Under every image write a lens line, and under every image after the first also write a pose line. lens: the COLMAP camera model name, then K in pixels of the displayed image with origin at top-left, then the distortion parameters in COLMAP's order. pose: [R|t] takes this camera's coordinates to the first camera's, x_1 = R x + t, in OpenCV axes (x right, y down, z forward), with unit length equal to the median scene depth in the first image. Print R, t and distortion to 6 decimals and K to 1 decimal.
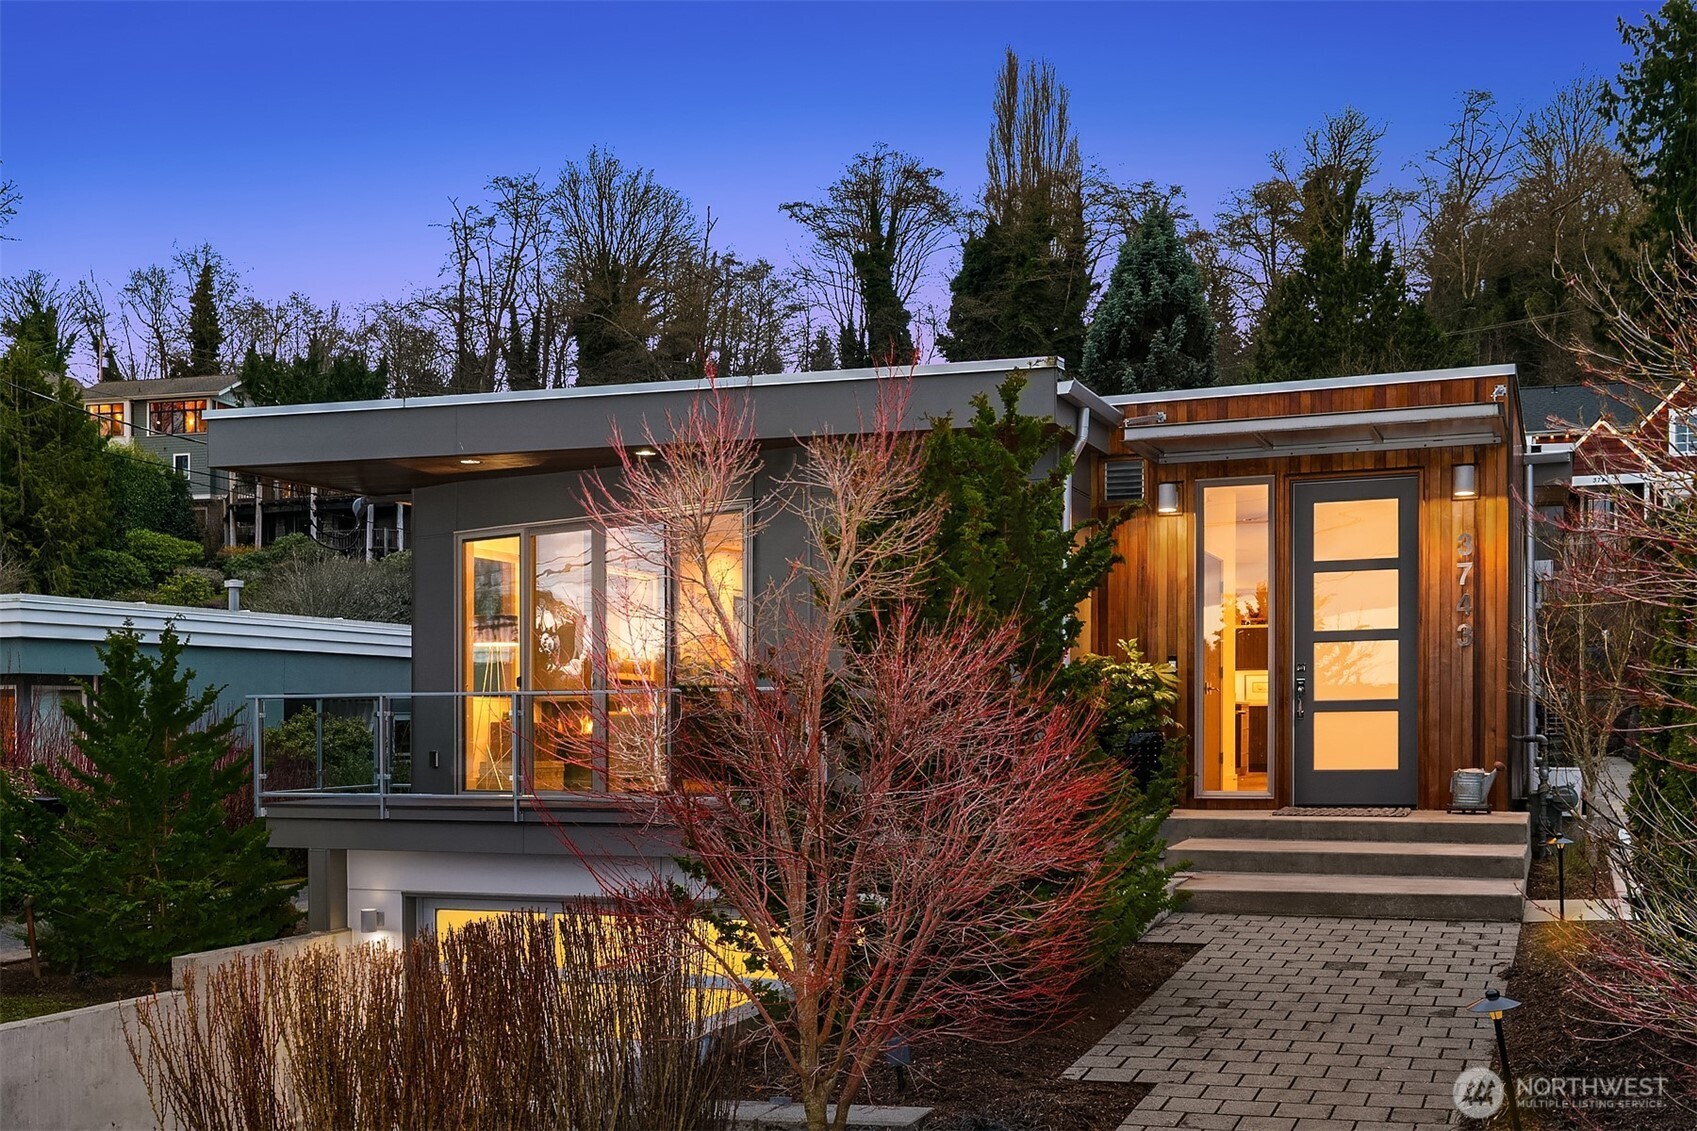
lens RADIAL K [[1823.2, 0, 848.5], [0, 1823.2, 565.5], [0, 0, 1]] dist [-0.026399, 0.024186]
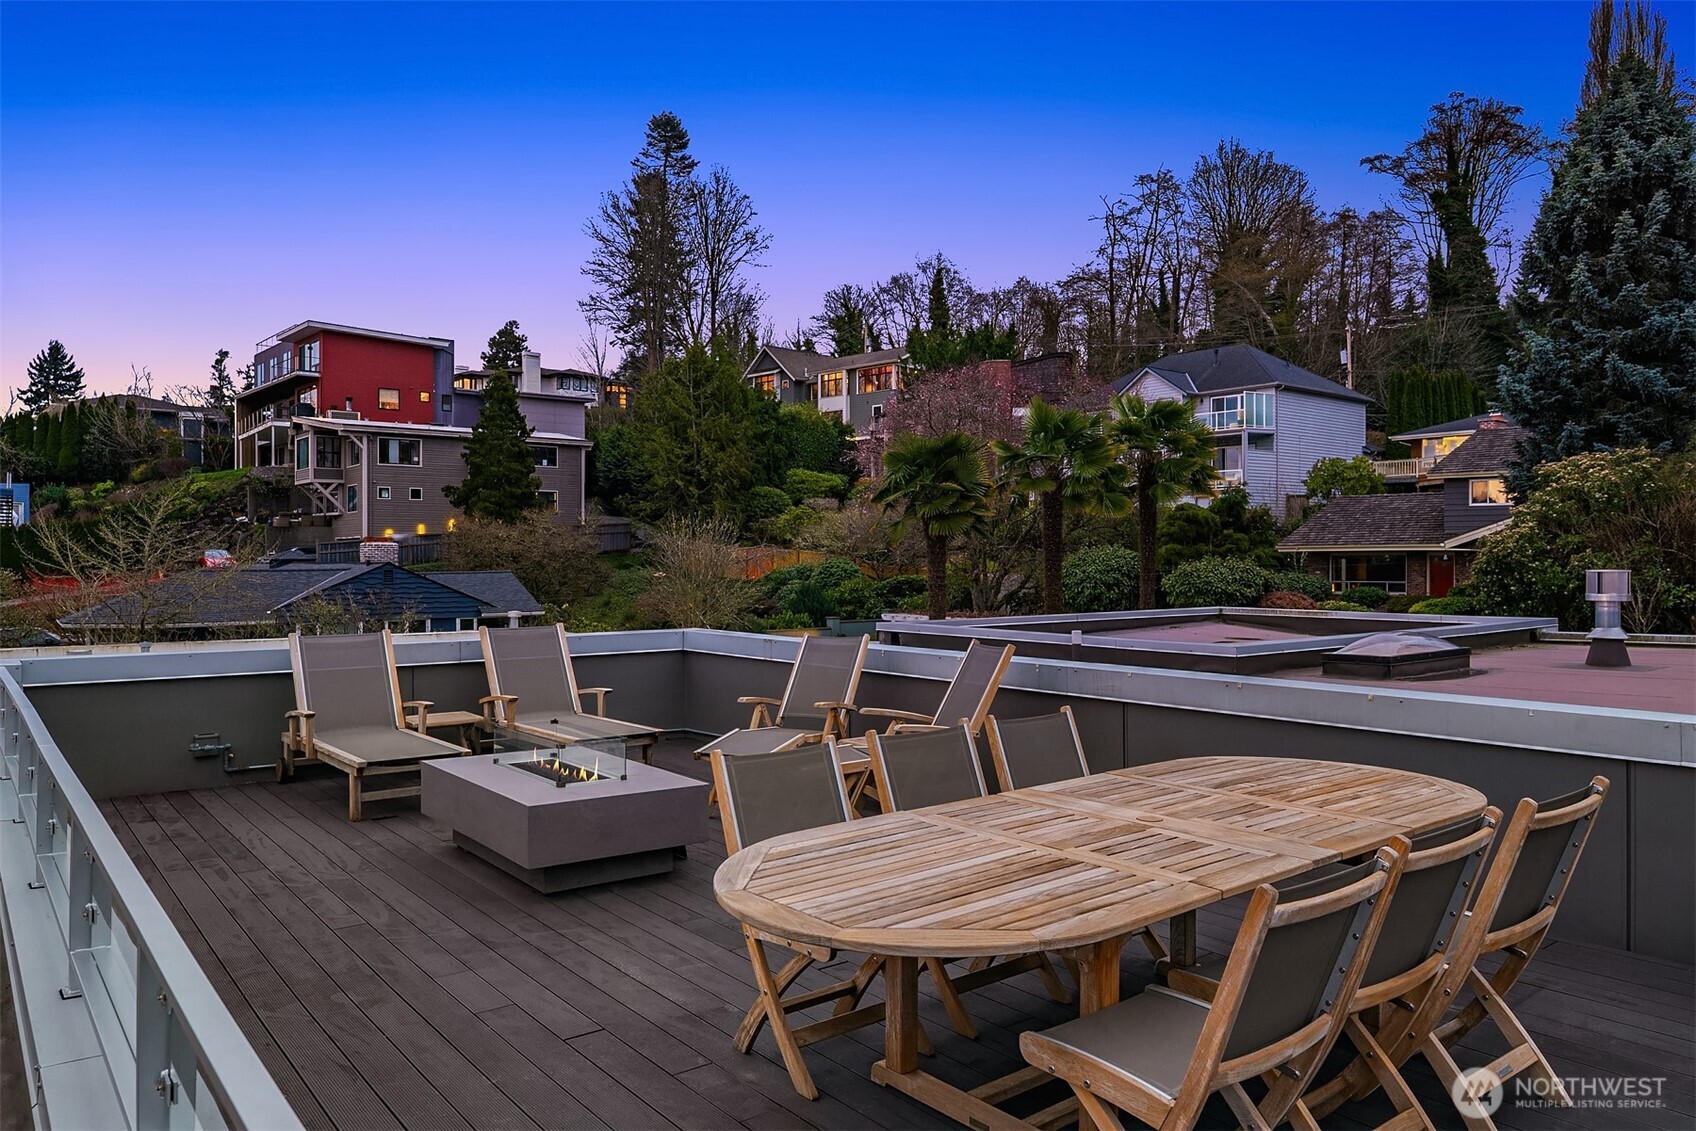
lens RADIAL K [[1172.2, 0, 848.0], [0, 1172.2, 565.5], [0, 0, 1]] dist [0.072930, -0.116889]
pose [[0.876688, 0.006294, -0.481018, 0.070633], [0.039051, 0.995683, 0.084201, -0.019009], [0.479471, -0.092602, 0.872658, 0.219207]]
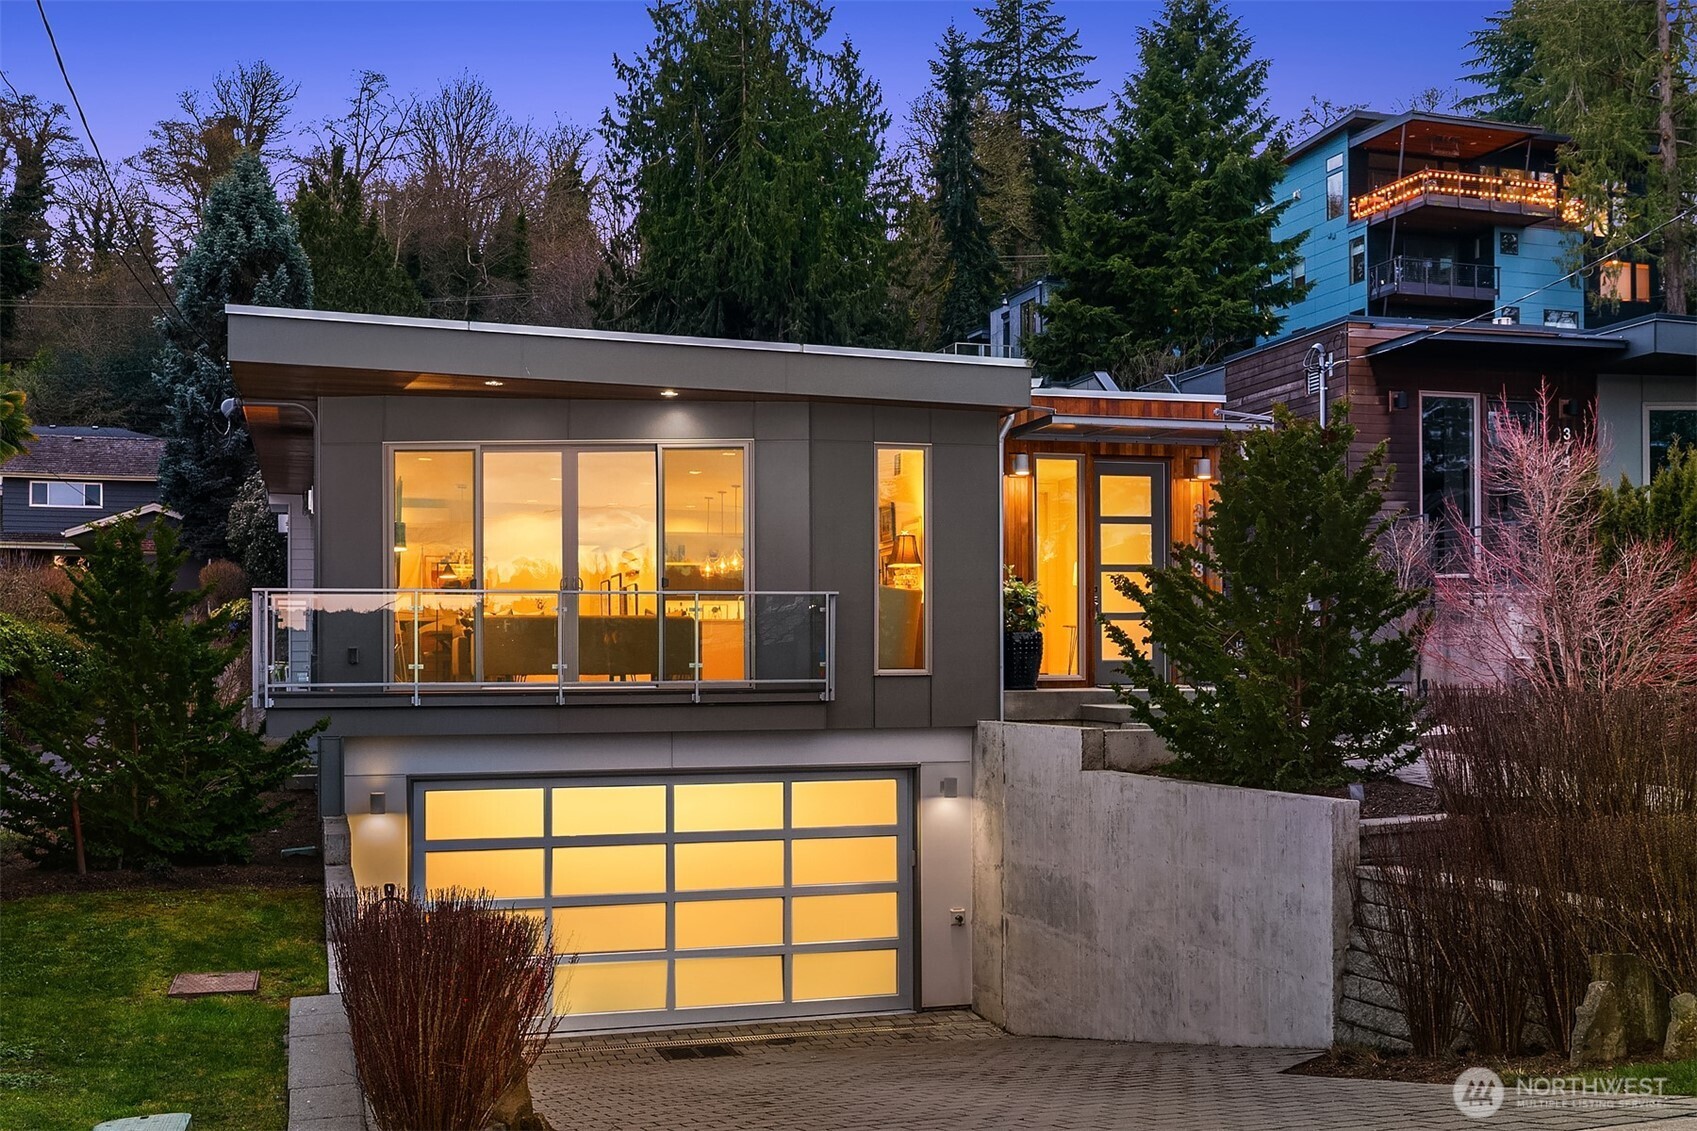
lens RADIAL K [[1823.2, 0, 848.5], [0, 1823.2, 565.5], [0, 0, 1]] dist [-0.026399, 0.024186]
pose [[0.767582, 0.037444, 0.639856, -0.129727], [-0.052883, 0.998588, 0.005003, 0.006388], [-0.638765, -0.037678, 0.768479, 0.001501]]
